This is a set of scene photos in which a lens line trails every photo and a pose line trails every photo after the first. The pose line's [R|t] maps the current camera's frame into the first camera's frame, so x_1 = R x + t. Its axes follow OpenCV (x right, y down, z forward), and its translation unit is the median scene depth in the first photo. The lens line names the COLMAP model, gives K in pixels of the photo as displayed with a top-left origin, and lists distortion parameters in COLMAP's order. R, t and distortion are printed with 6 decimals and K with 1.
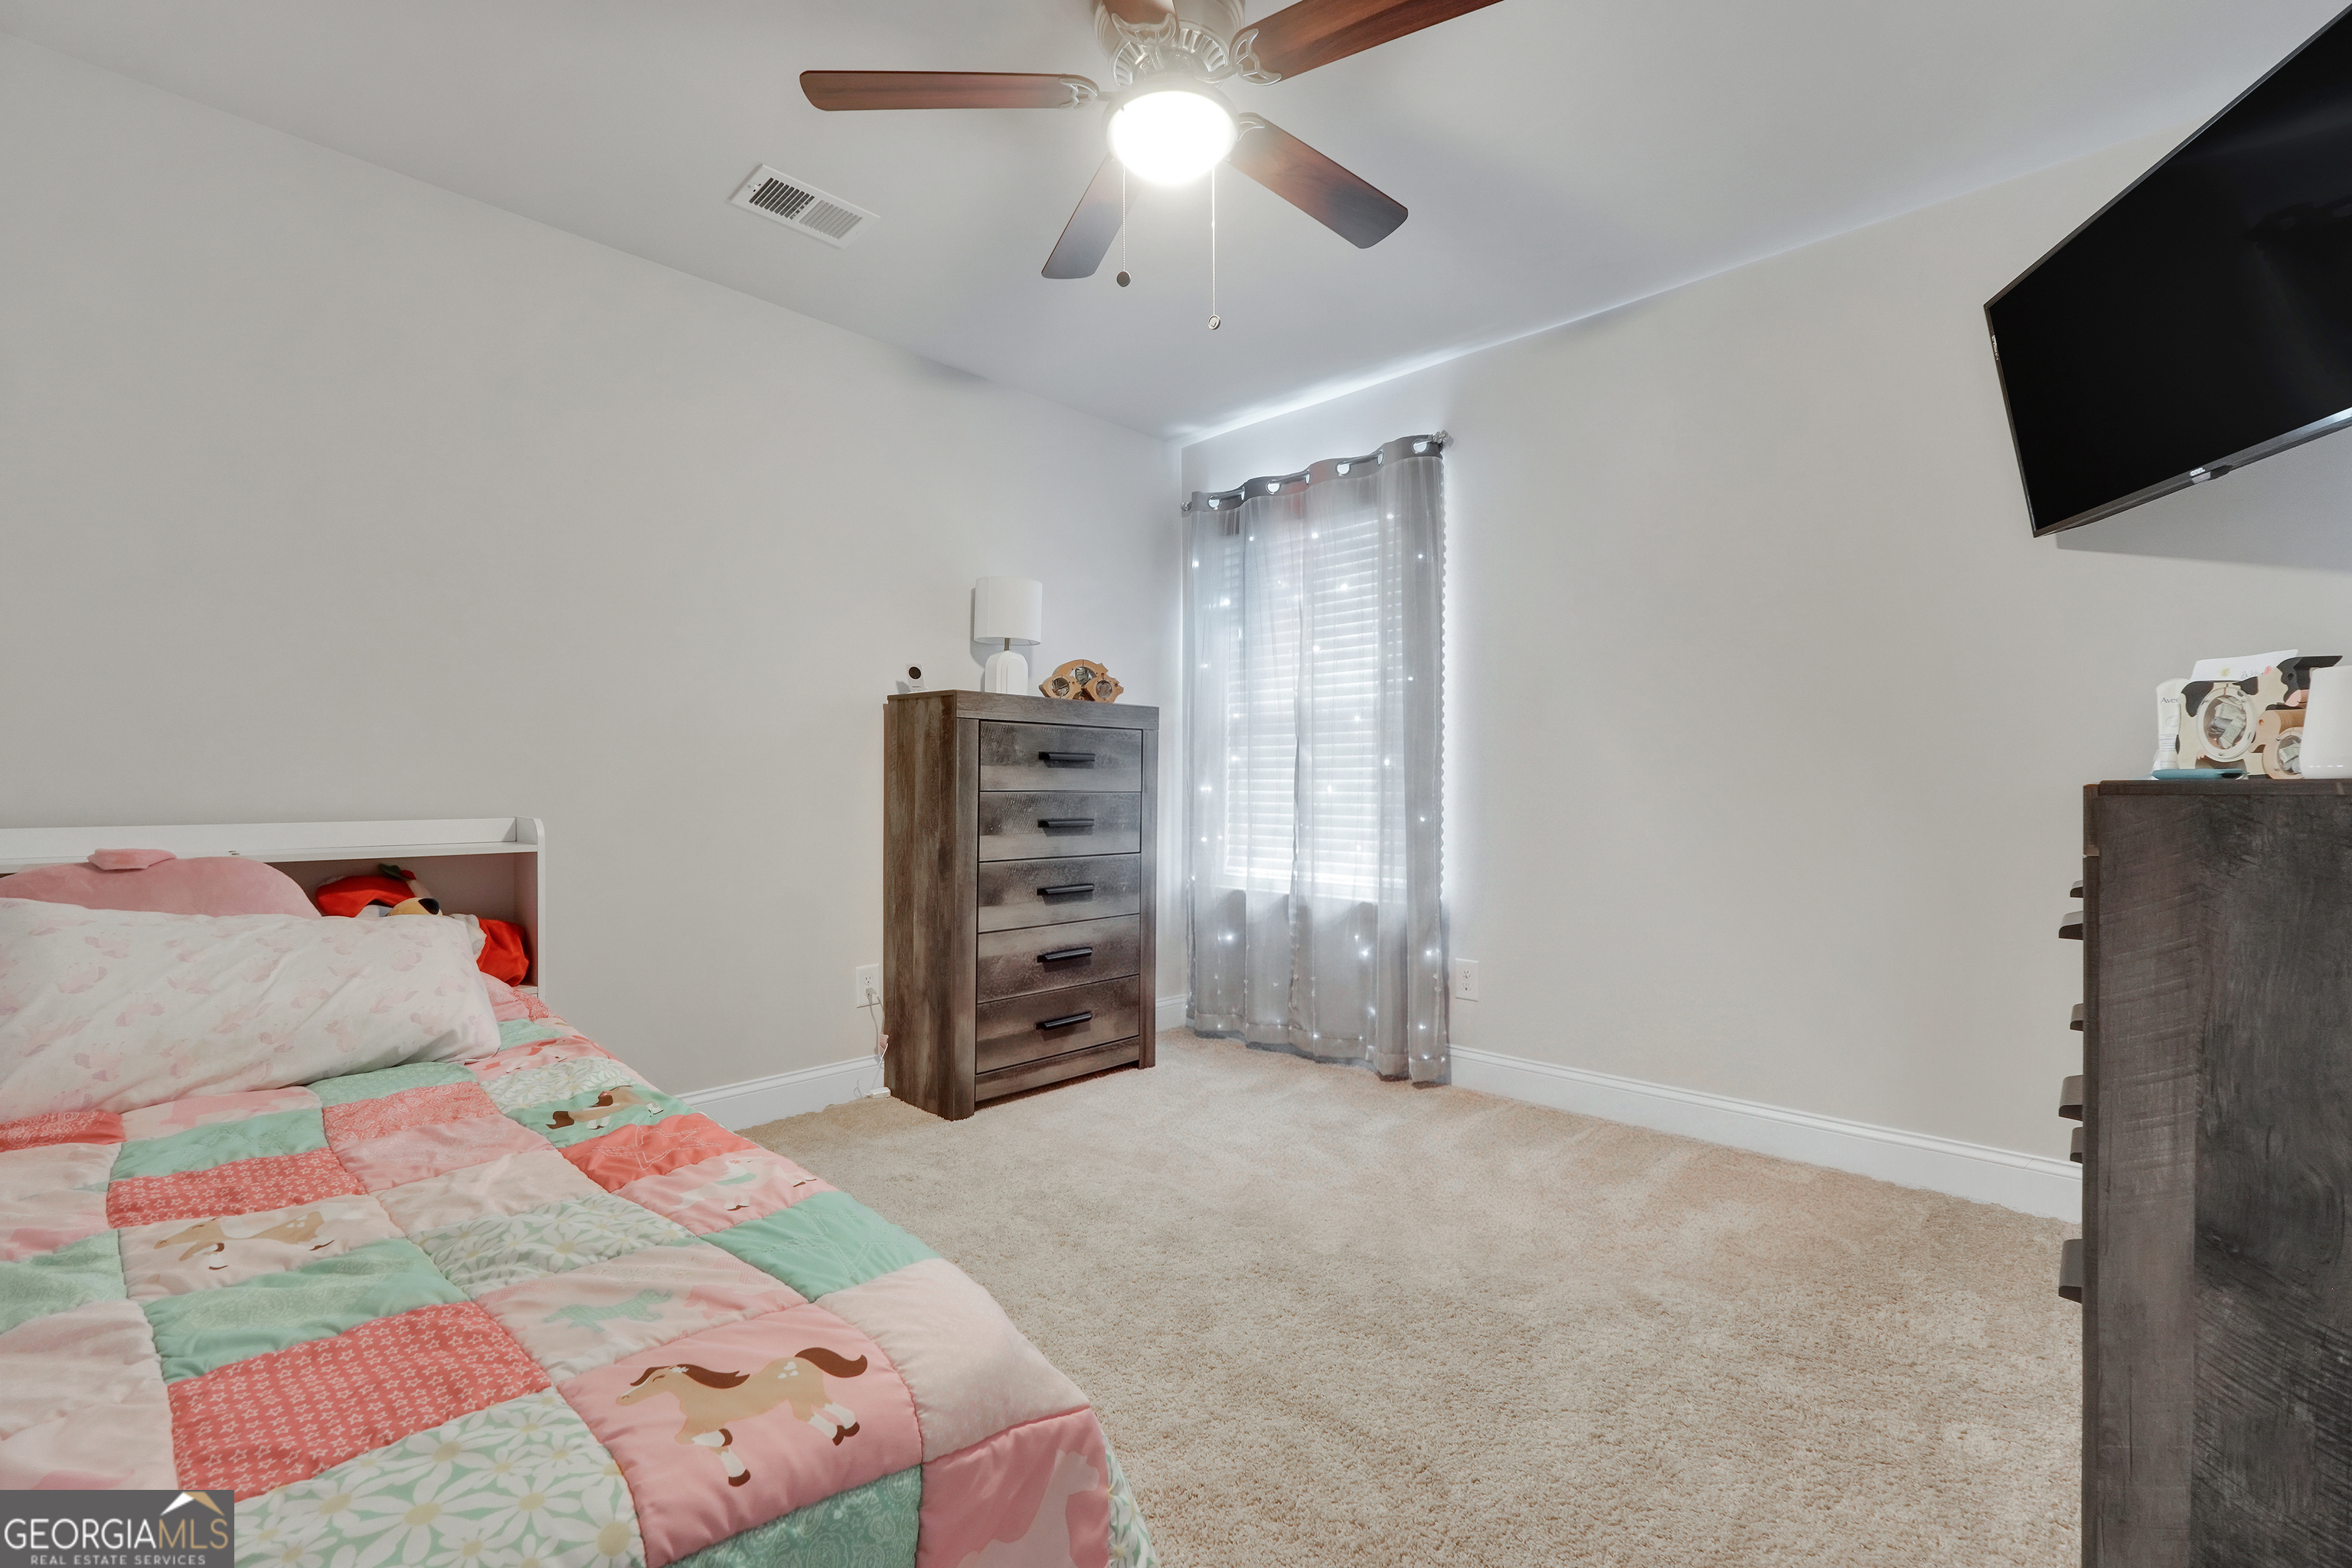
lens RADIAL K [[1039.2, 0, 1175.2], [0, 1039.2, 785.5], [0, 0, 1]] dist [-0.014620, 0.001718]
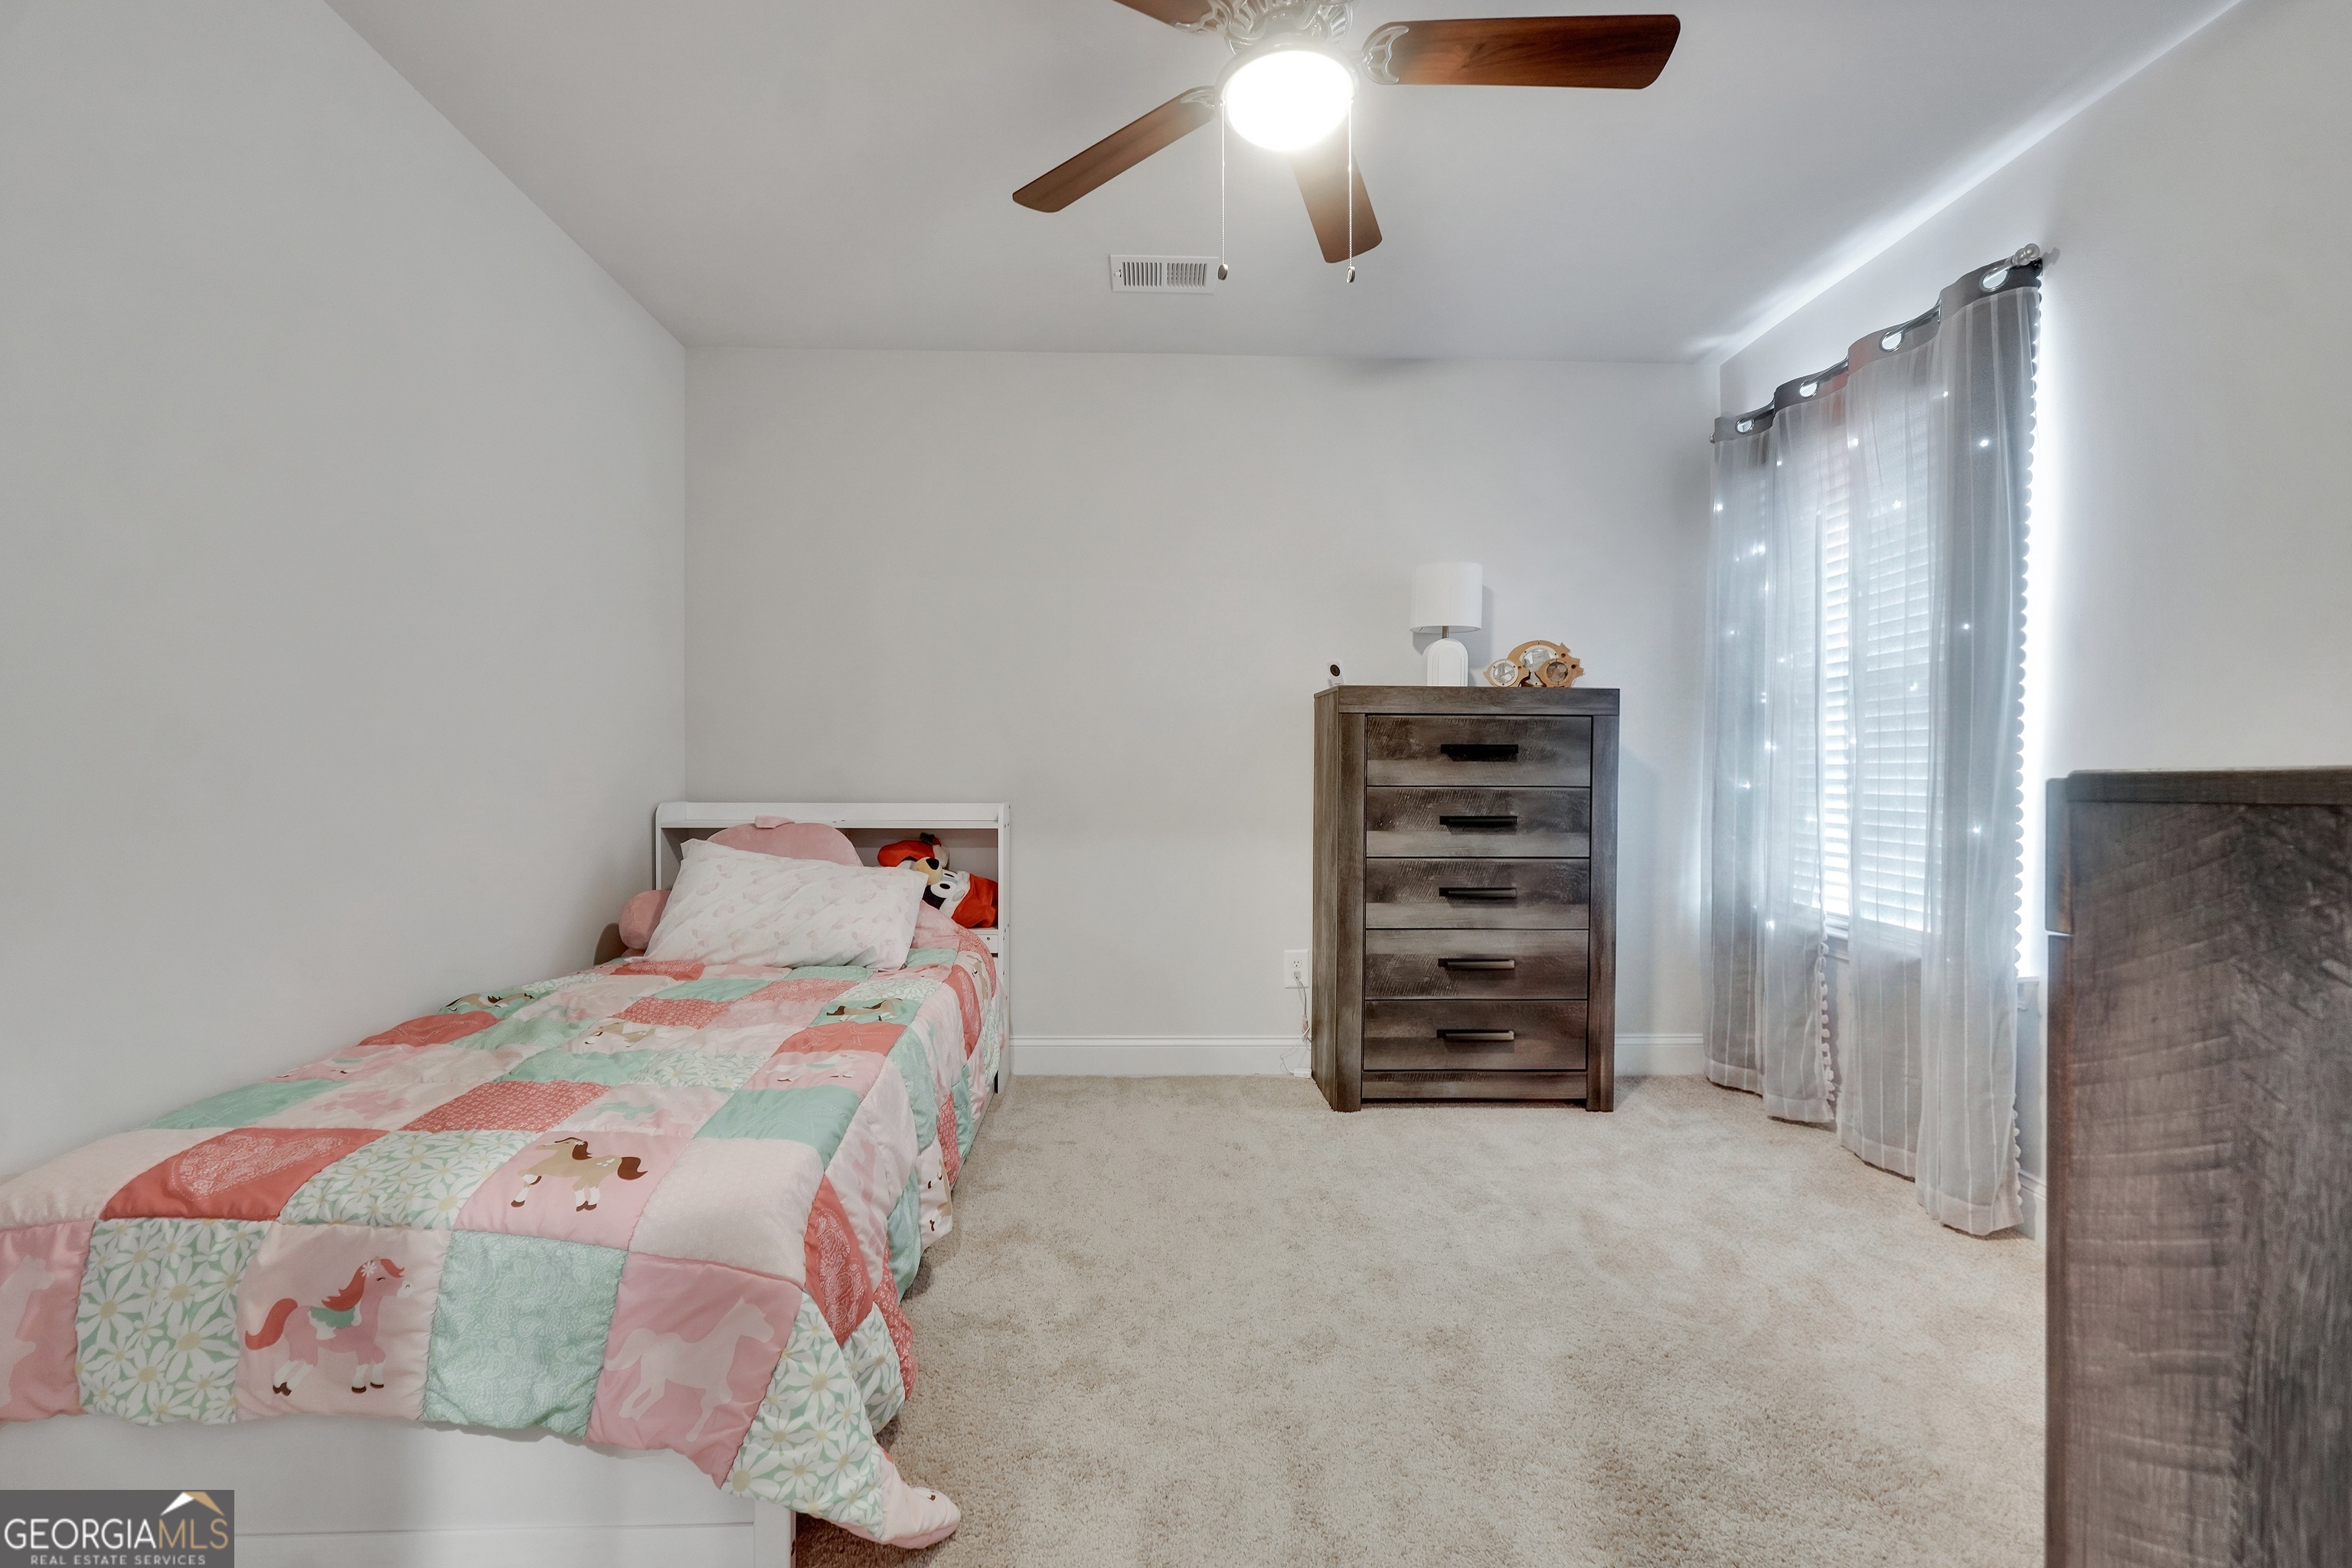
lens RADIAL K [[1039.2, 0, 1128.9], [0, 1039.2, 779.8], [0, 0, 1]] dist [-0.014620, 0.001718]
pose [[0.692339, 0.001708, -0.721570, 0.354833], [-0.002646, 0.999996, -0.000172, 0.000341], [0.721568, 0.002028, 0.692341, 0.141549]]
